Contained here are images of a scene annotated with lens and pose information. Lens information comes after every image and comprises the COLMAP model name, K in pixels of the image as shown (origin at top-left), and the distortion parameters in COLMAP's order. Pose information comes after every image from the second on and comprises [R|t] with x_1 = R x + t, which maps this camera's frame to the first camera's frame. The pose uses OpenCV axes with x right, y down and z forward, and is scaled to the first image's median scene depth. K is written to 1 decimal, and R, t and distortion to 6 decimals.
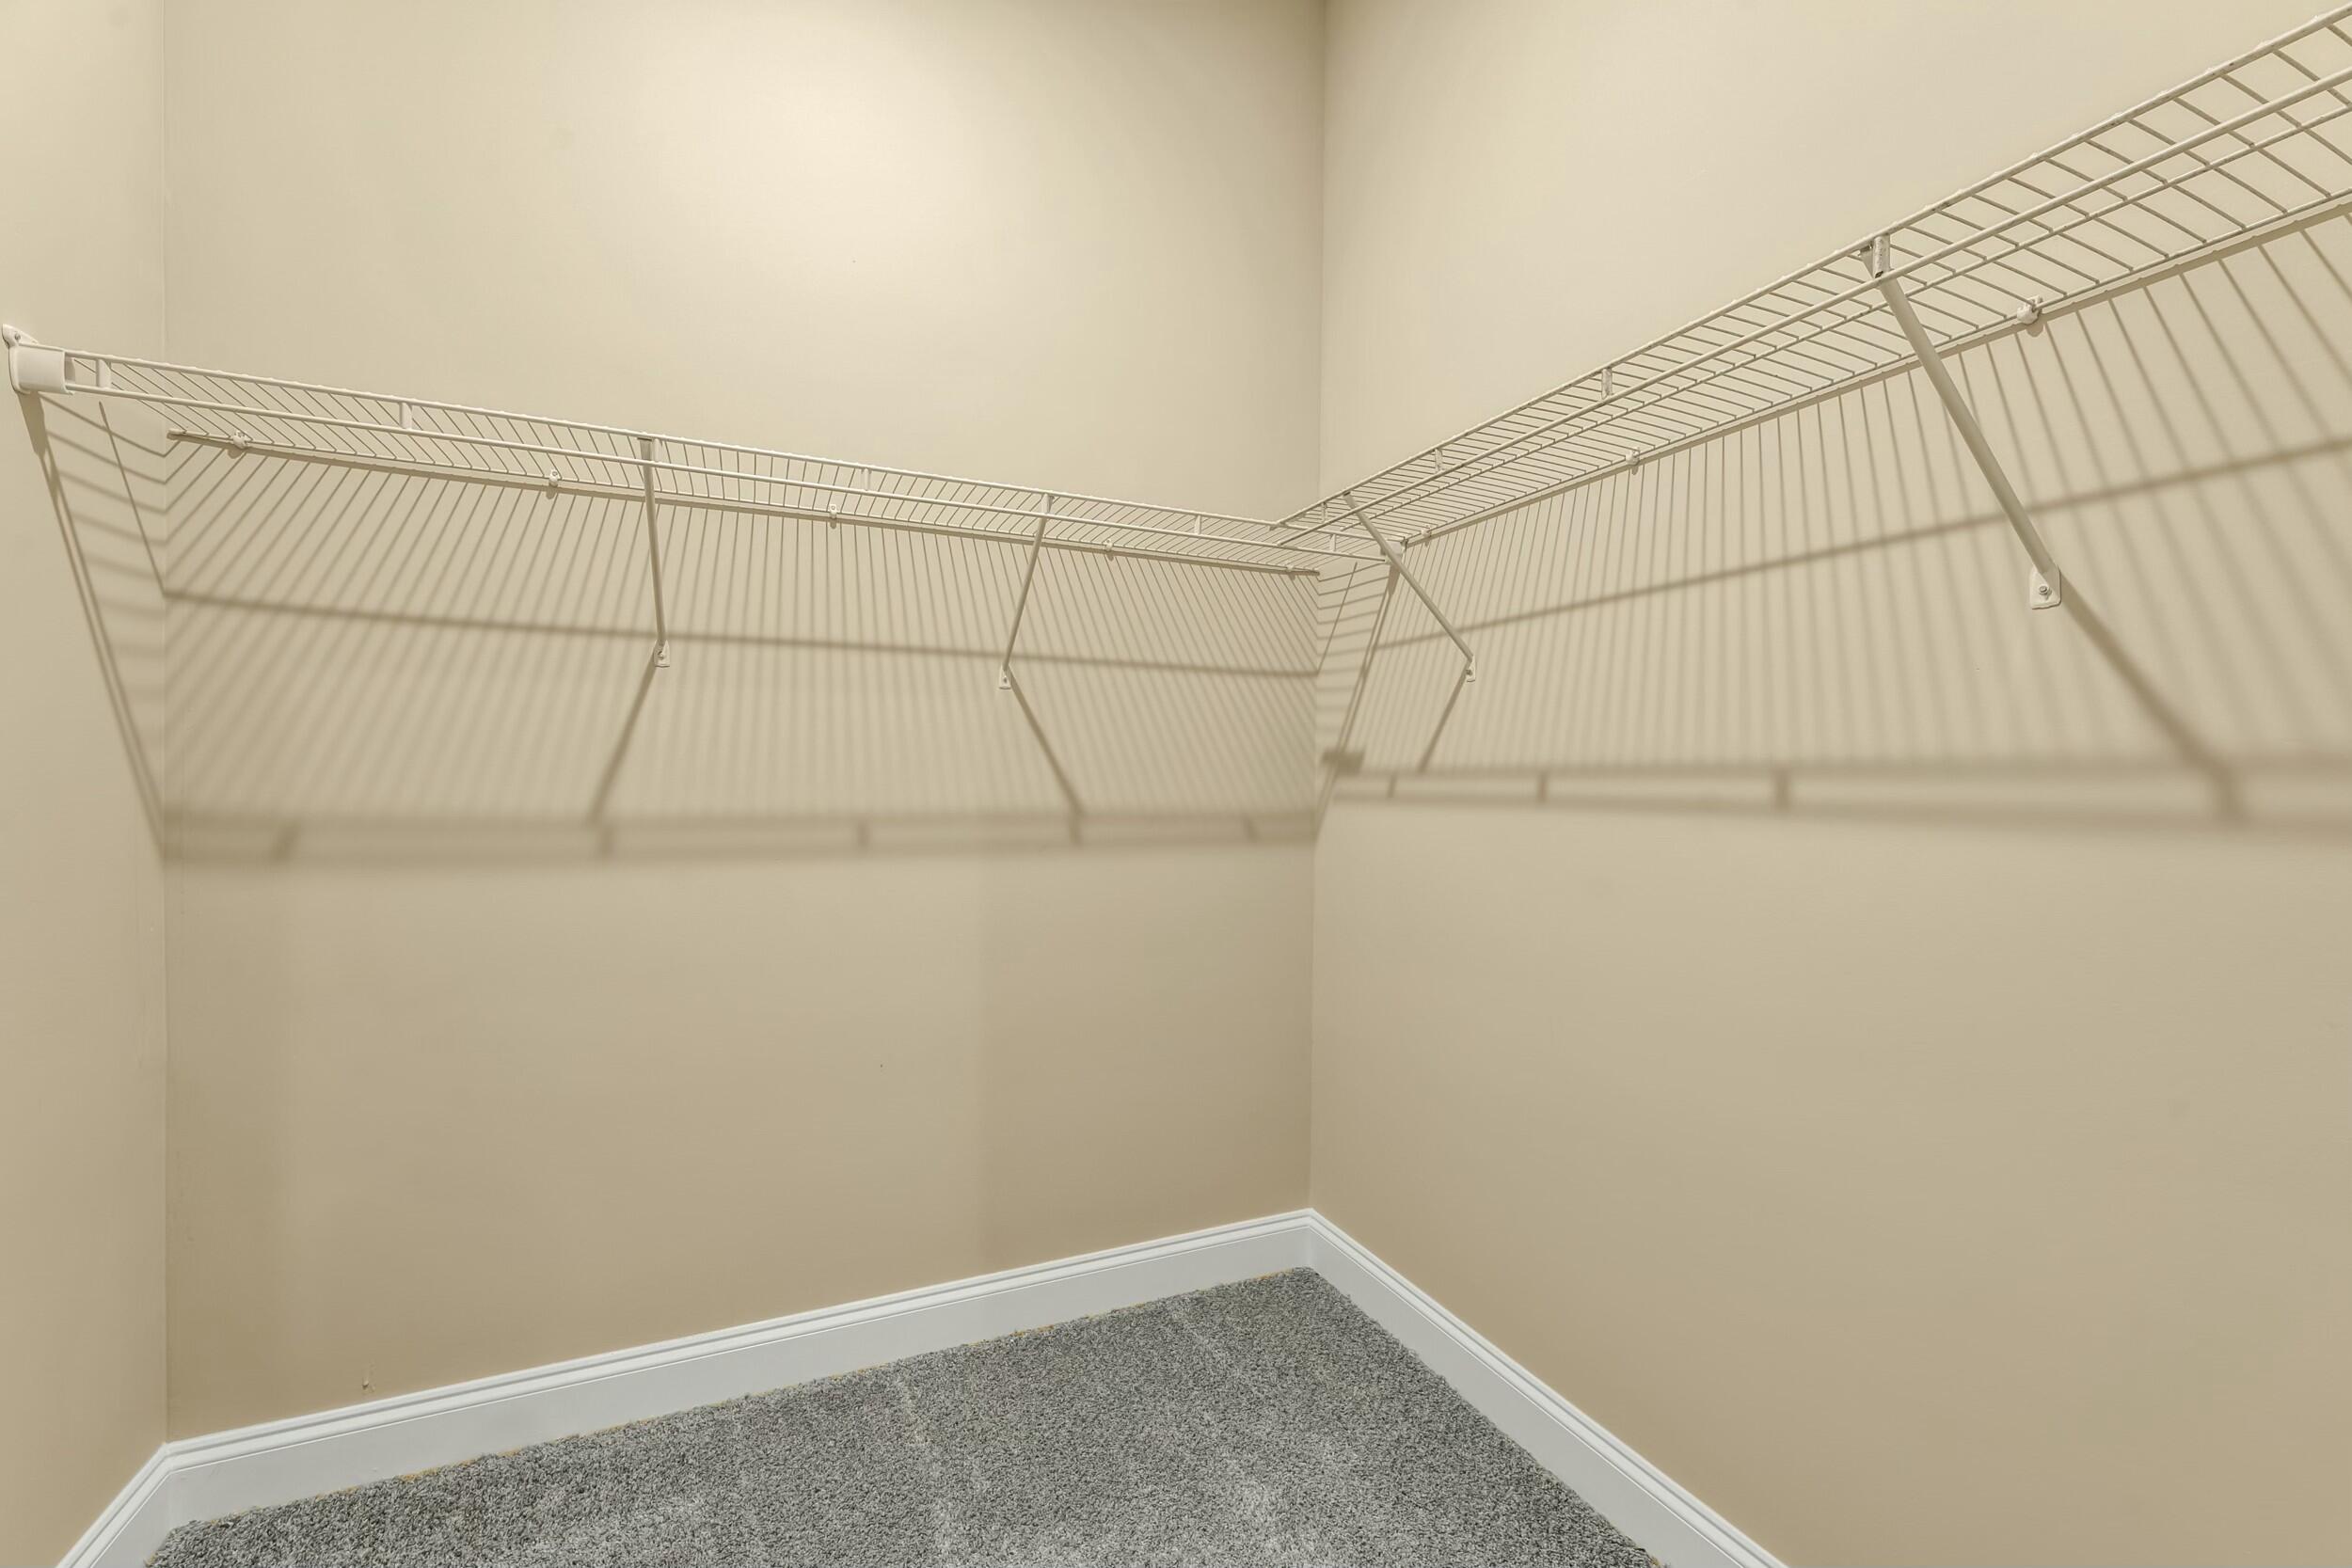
lens RADIAL K [[948.2, 0, 1164.7], [0, 948.2, 794.2], [0, 0, 1]] dist [0.003575, 0.000347]
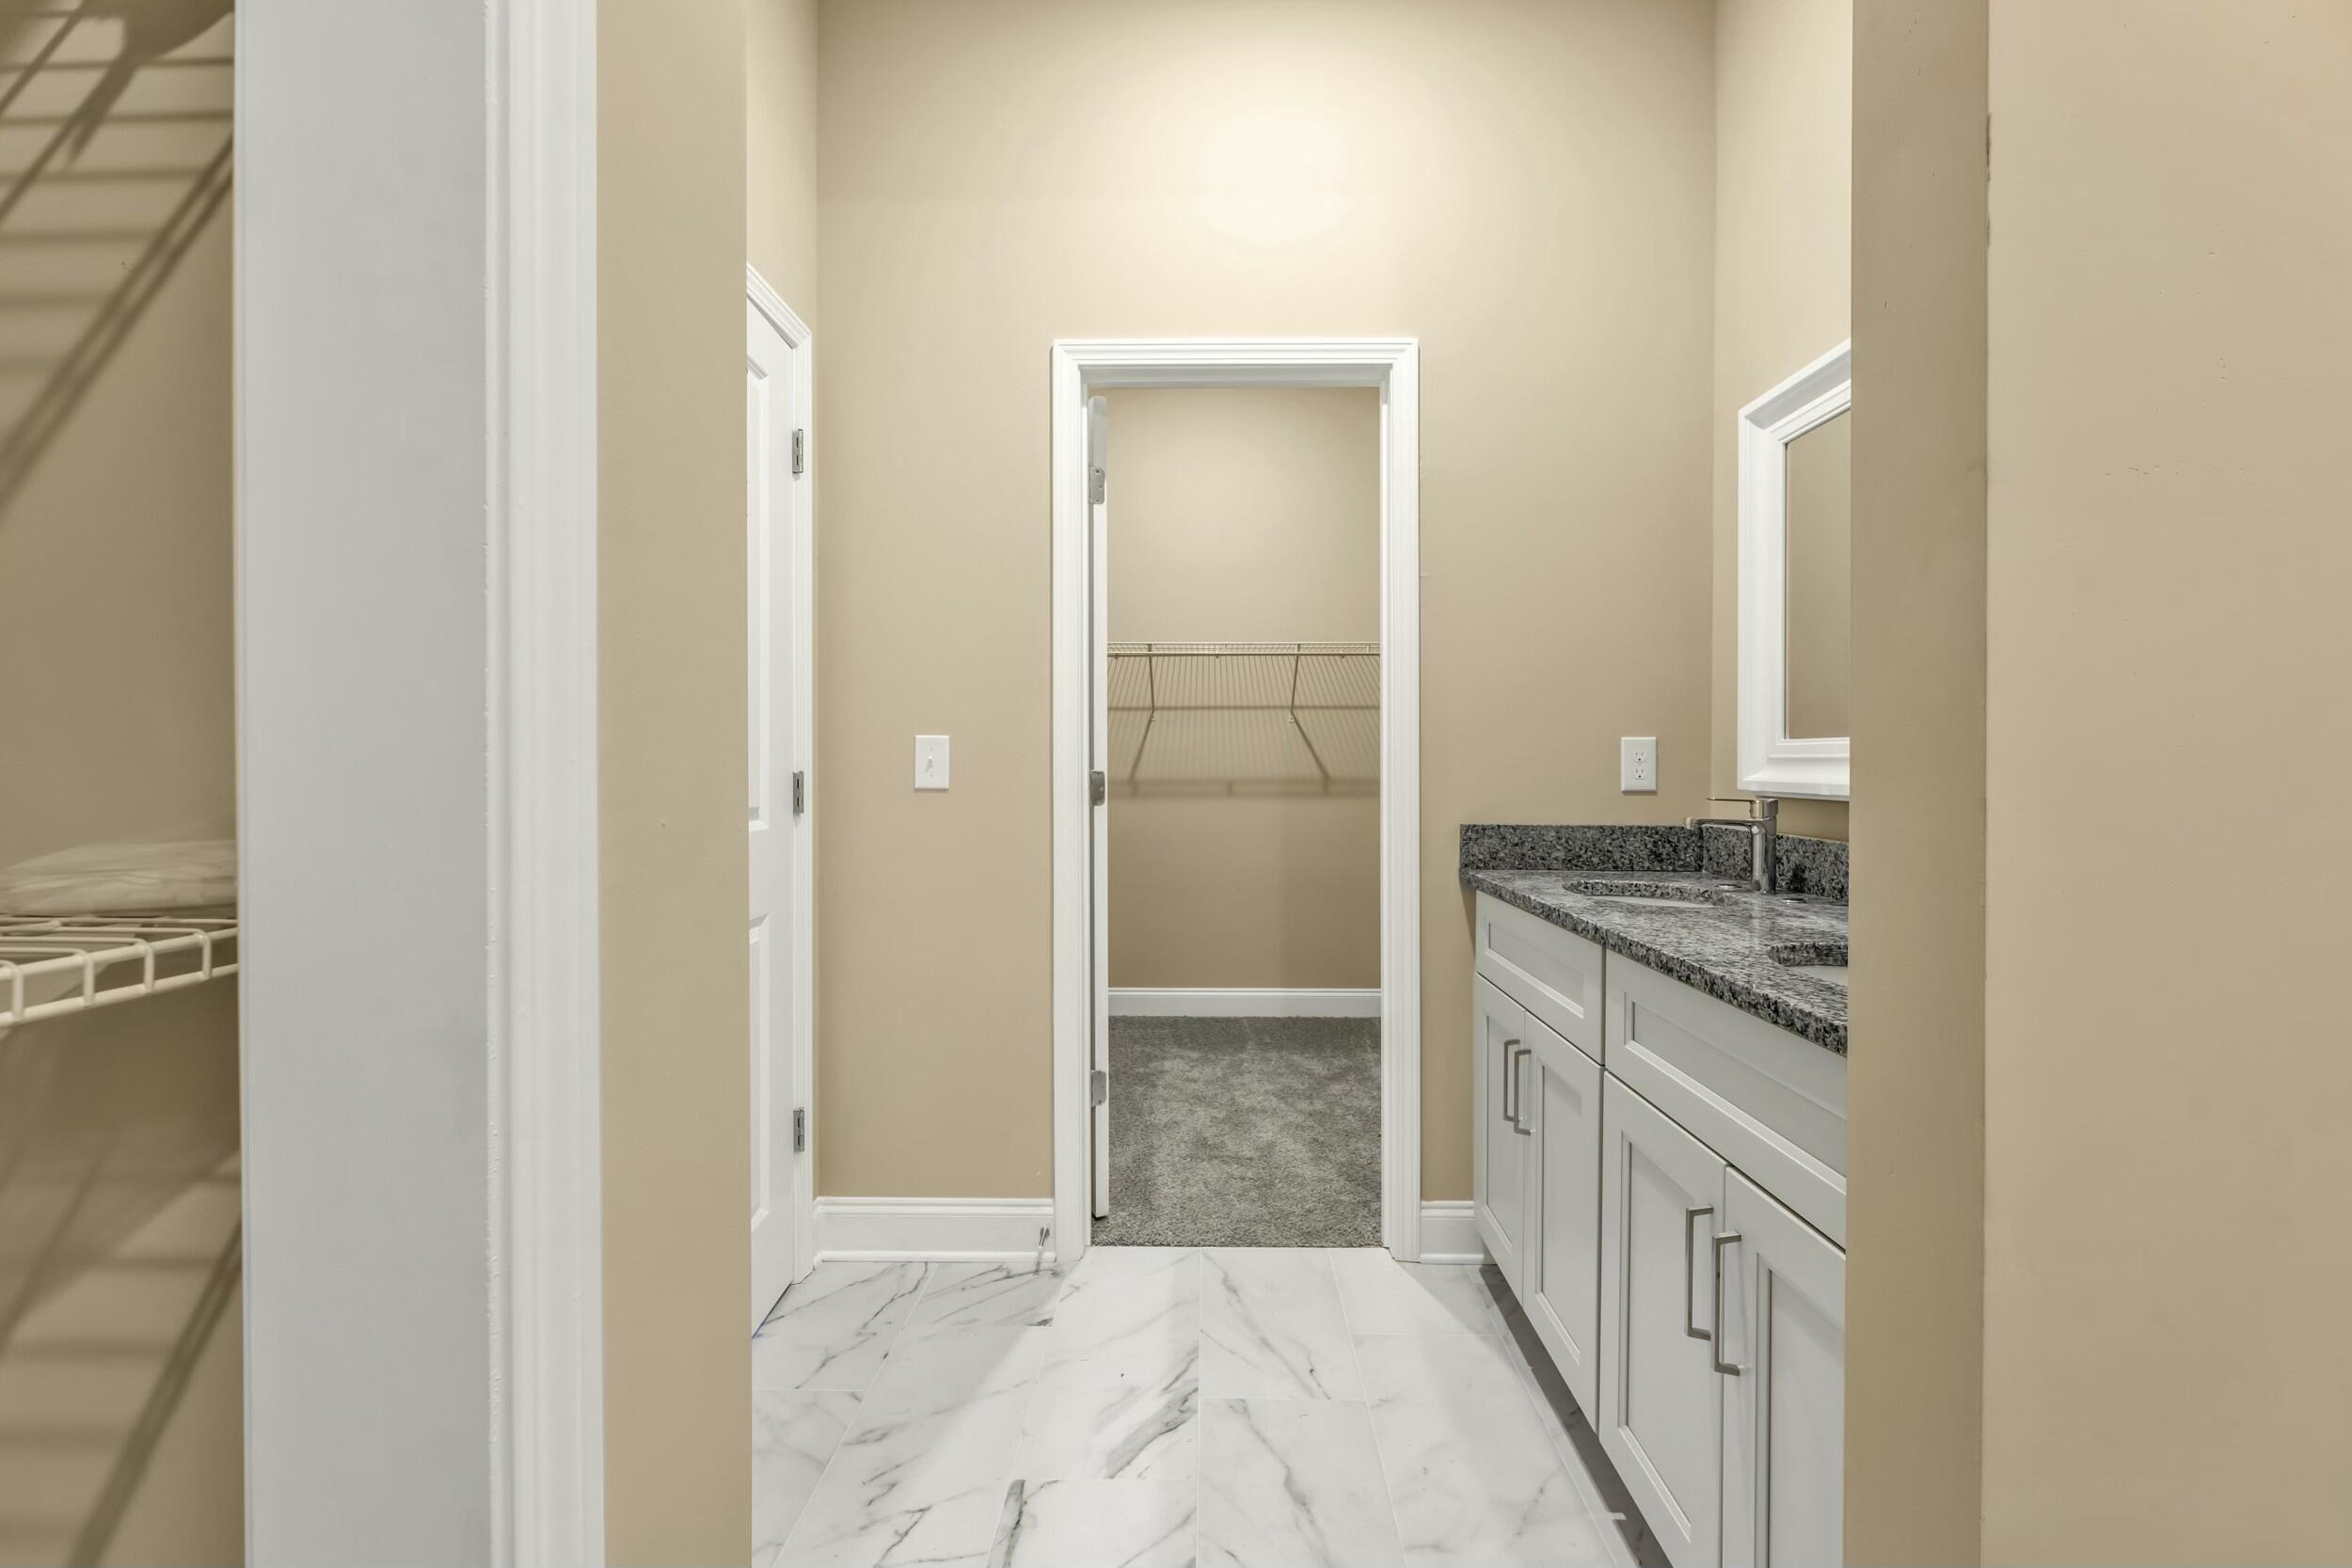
lens RADIAL K [[948.2, 0, 1180.9], [0, 948.2, 777.2], [0, 0, 1]] dist [0.003575, 0.000347]
pose [[0.894607, -0.002809, -0.446846, 0.589159], [0.004665, 0.999984, 0.003055, 0.007981], [0.446830, -0.004818, 0.894606, -1.090735]]
